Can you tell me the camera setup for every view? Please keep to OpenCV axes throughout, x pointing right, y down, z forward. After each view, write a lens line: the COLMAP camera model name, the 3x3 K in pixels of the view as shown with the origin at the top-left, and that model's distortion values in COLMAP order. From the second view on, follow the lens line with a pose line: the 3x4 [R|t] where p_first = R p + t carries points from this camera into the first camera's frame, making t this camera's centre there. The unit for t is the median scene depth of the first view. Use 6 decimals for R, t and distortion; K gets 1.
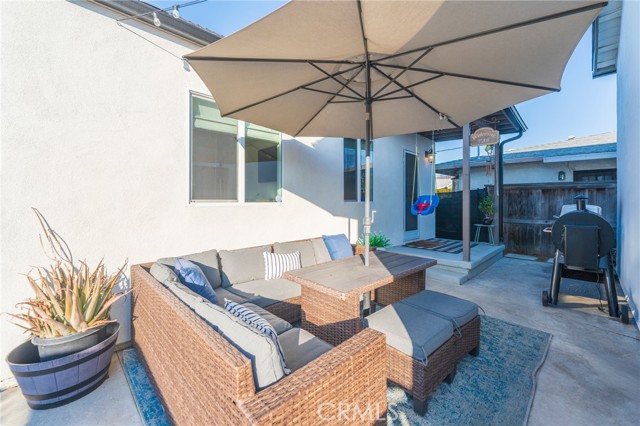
lens RADIAL K [[259.6, 0, 319.3], [0, 259.6, 199.3], [0, 0, 1]] dist [-0.004311, 0.000325]
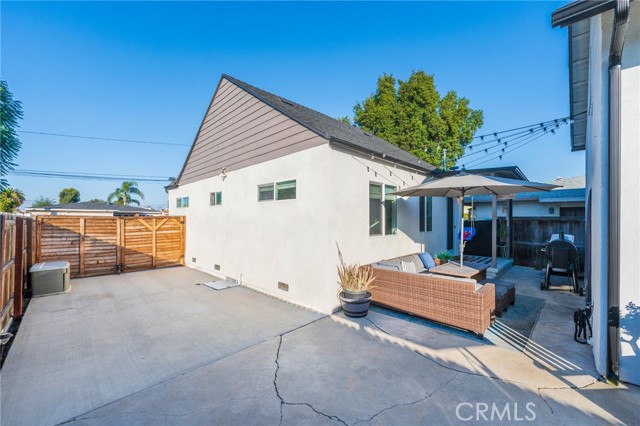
lens RADIAL K [[259.6, 0, 319.6], [0, 259.6, 218.7], [0, 0, 1]] dist [-0.004311, 0.000325]
pose [[0.999827, 0.000534, 0.018567, -0.436747], [-0.000591, 0.999995, 0.003053, -0.062514], [-0.018566, -0.003063, 0.999823, -0.476522]]
